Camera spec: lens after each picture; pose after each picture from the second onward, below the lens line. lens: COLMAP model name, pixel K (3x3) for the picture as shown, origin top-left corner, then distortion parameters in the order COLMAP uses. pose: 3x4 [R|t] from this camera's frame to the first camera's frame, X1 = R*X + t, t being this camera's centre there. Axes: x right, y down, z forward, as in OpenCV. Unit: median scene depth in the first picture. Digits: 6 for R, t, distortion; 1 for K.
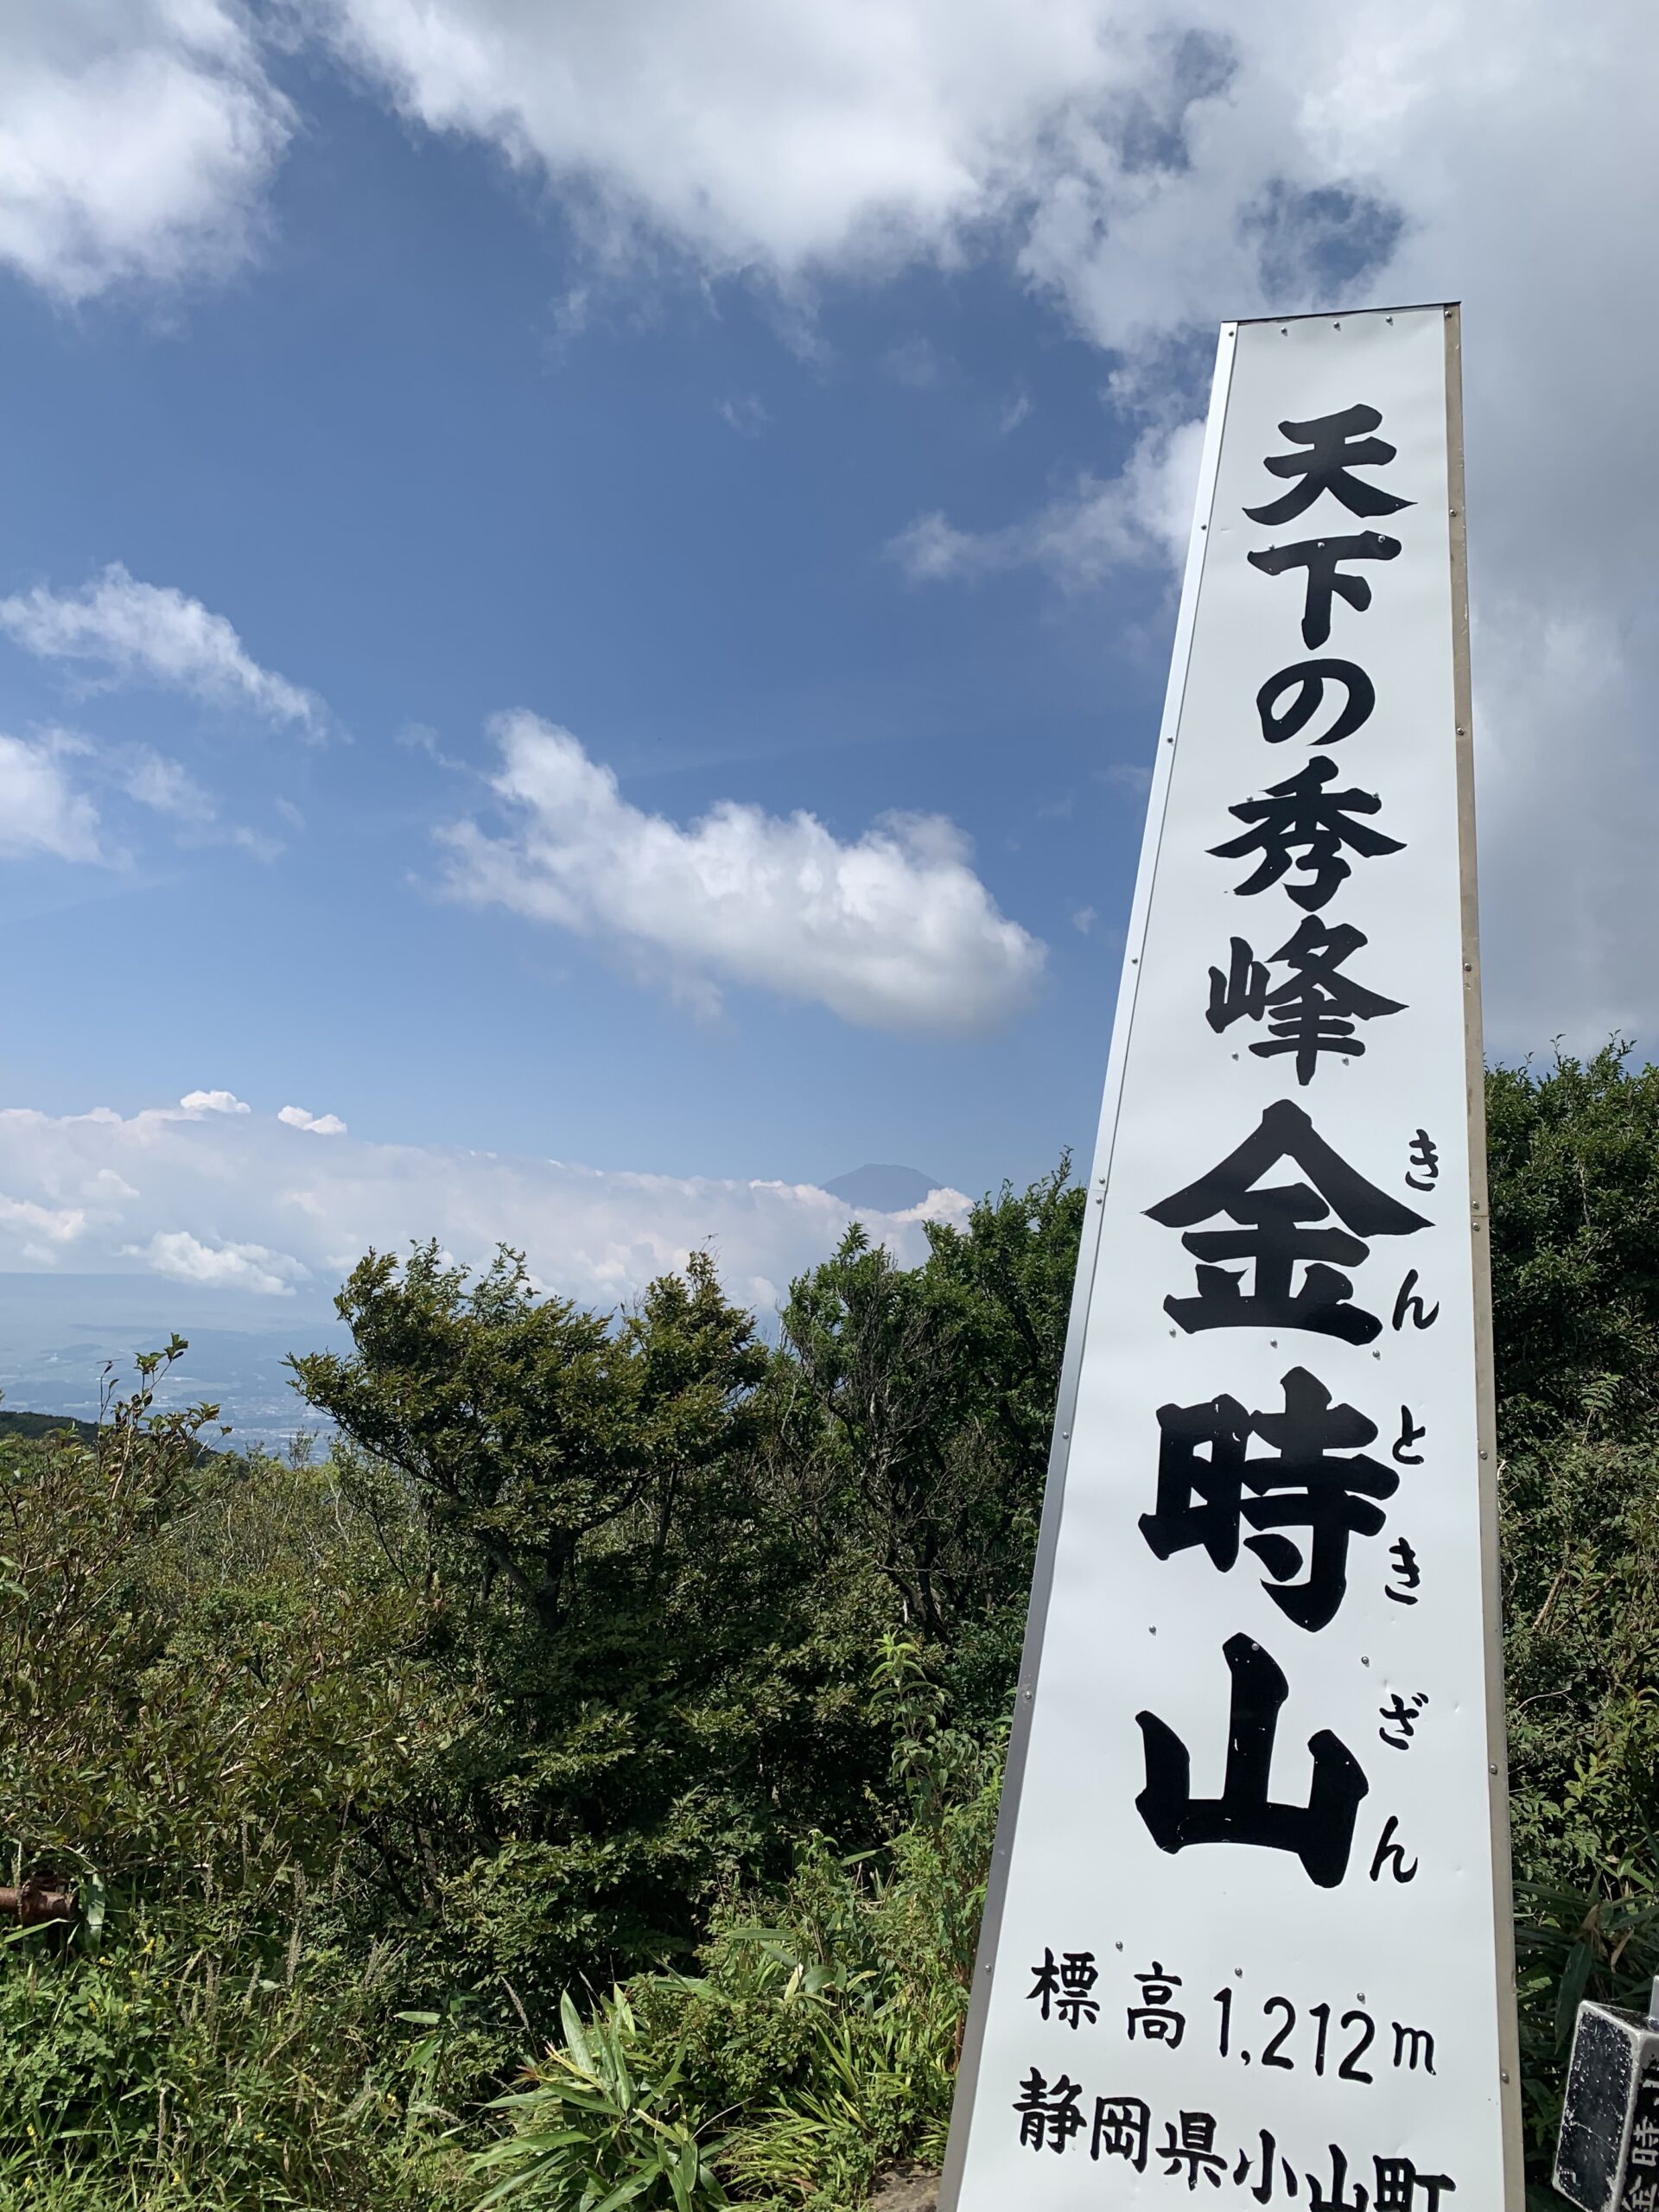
lens RADIAL K [[1740.4, 0, 833.9], [0, 1740.4, 1083.8], [0, 0, 1]] dist [0.086939, -0.147695]
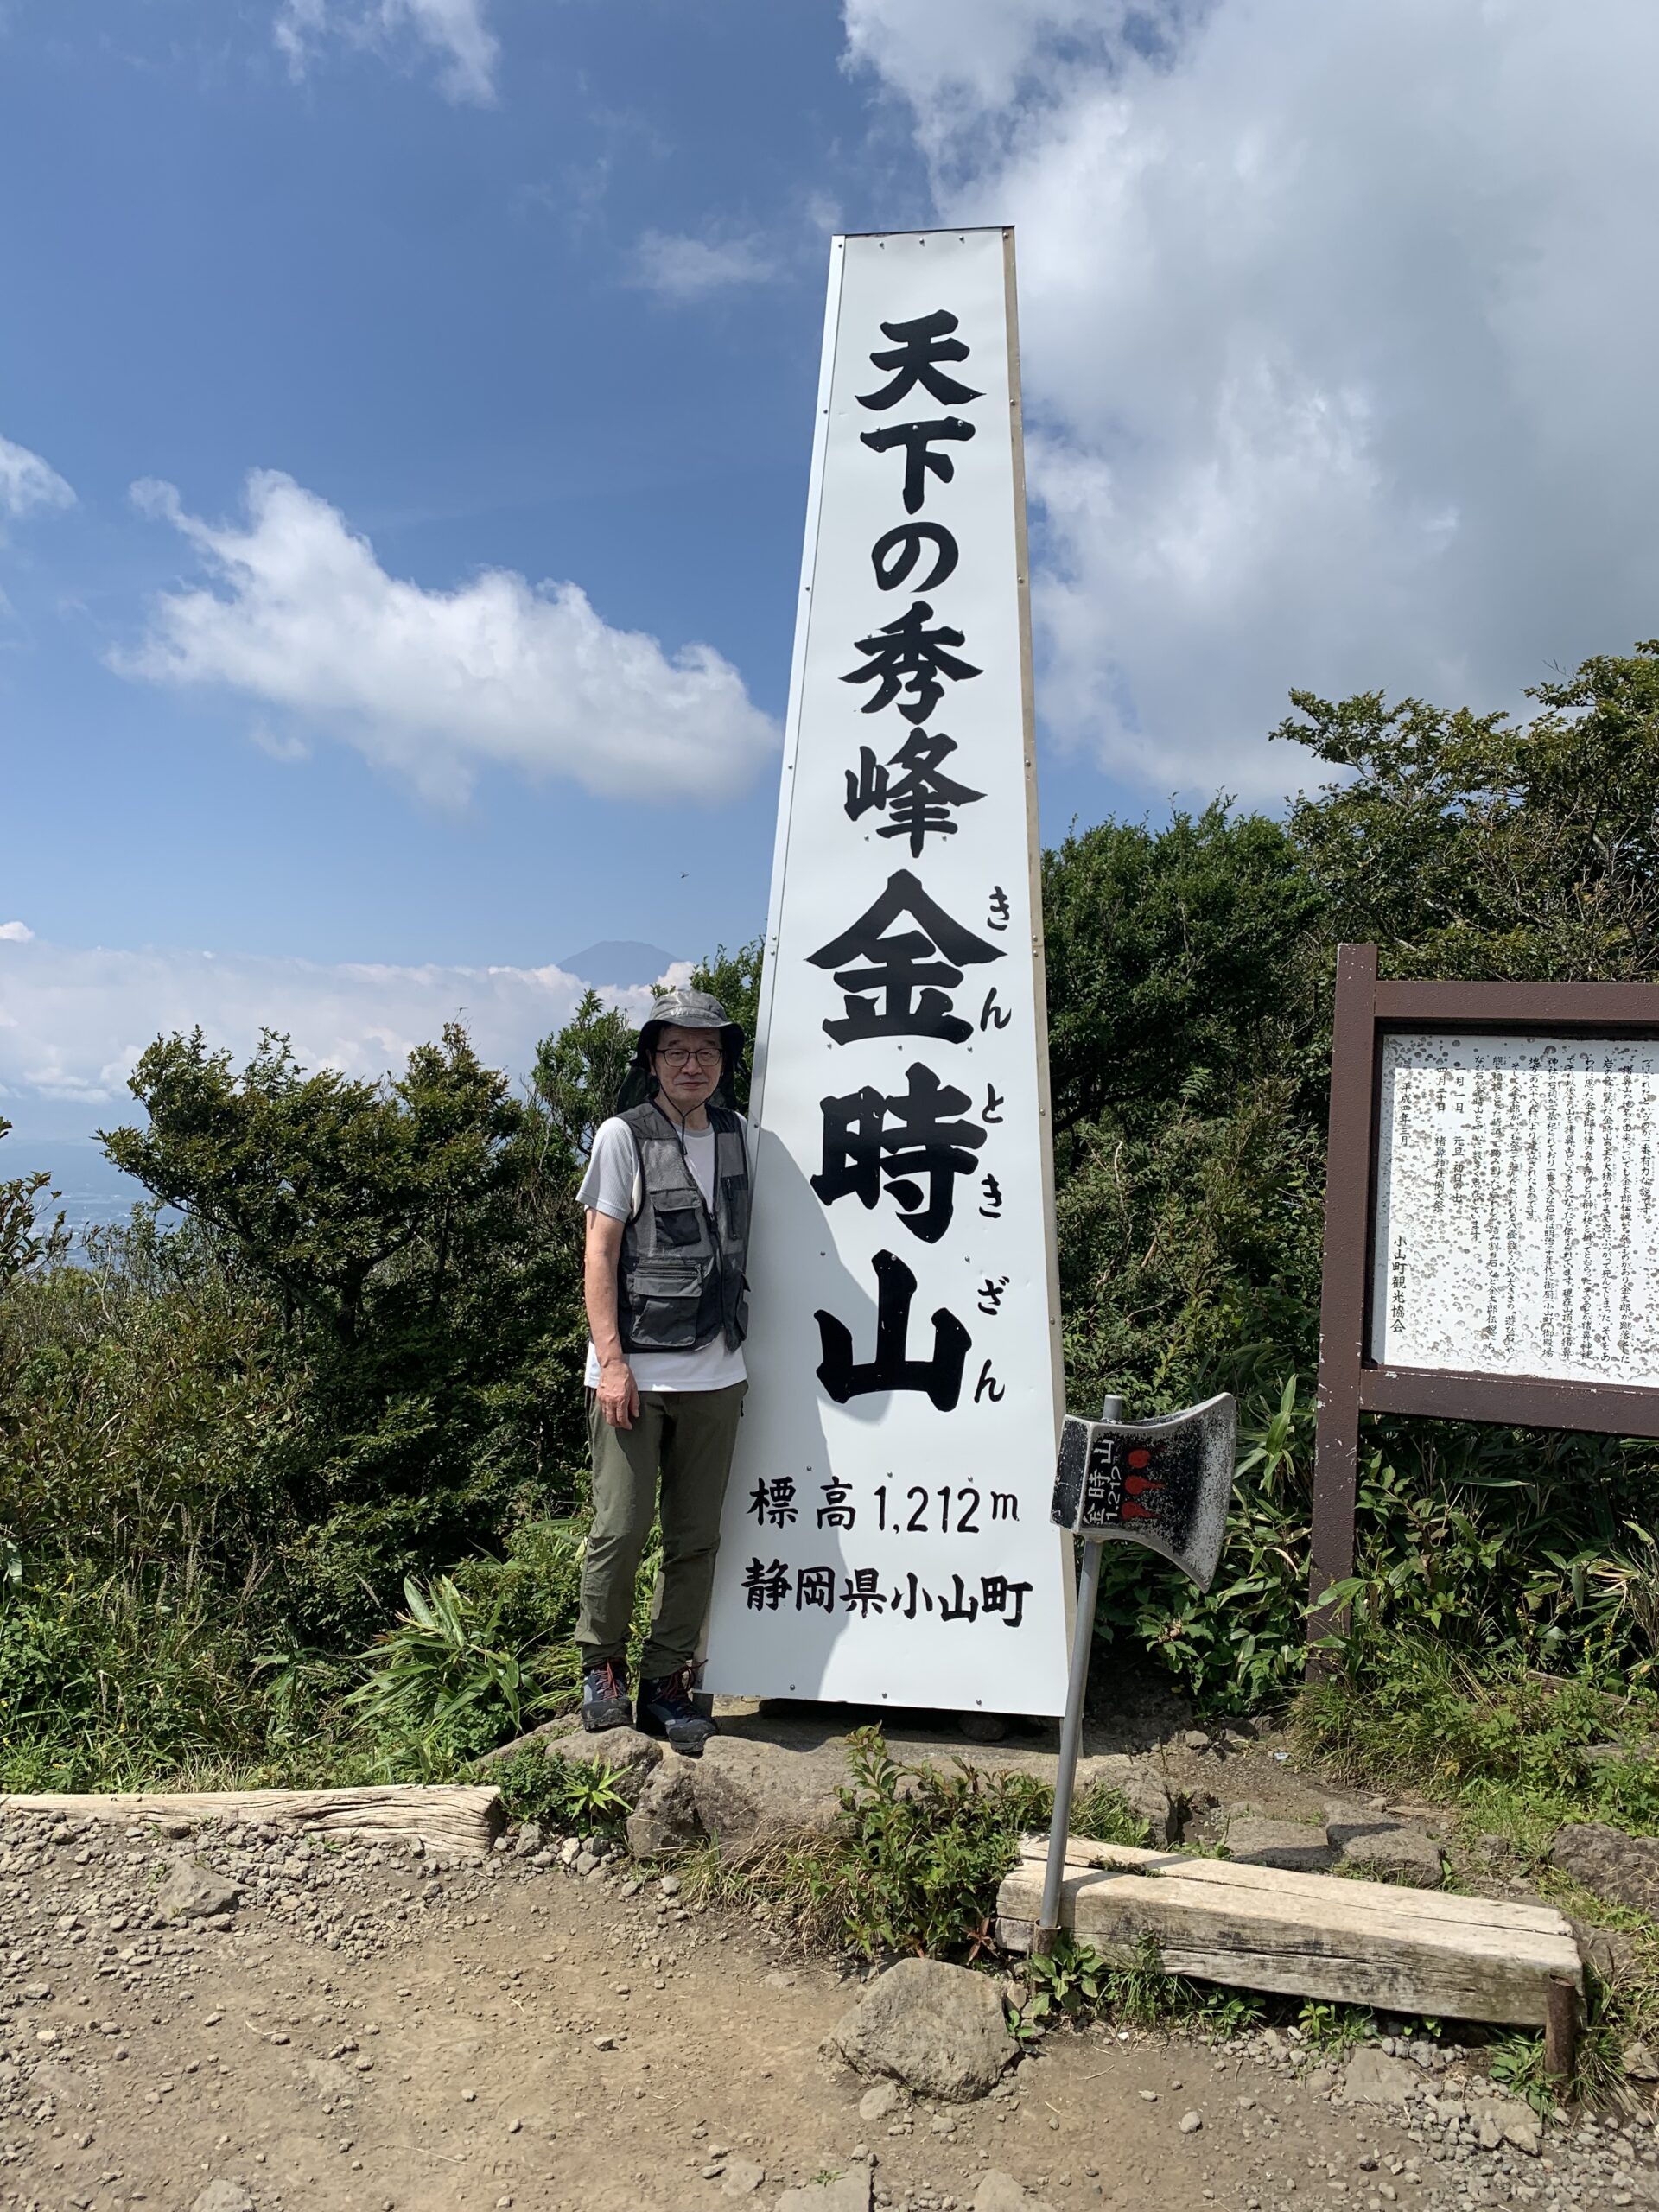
lens RADIAL K [[1740.4, 0, 843.5], [0, 1740.4, 1098.8], [0, 0, 1]] dist [0.086939, -0.147695]
pose [[0.985945, -0.072163, 0.150683, -0.002668], [0.050392, 0.988351, 0.143604, -0.010510], [-0.159291, -0.133993, 0.978096, -0.323567]]
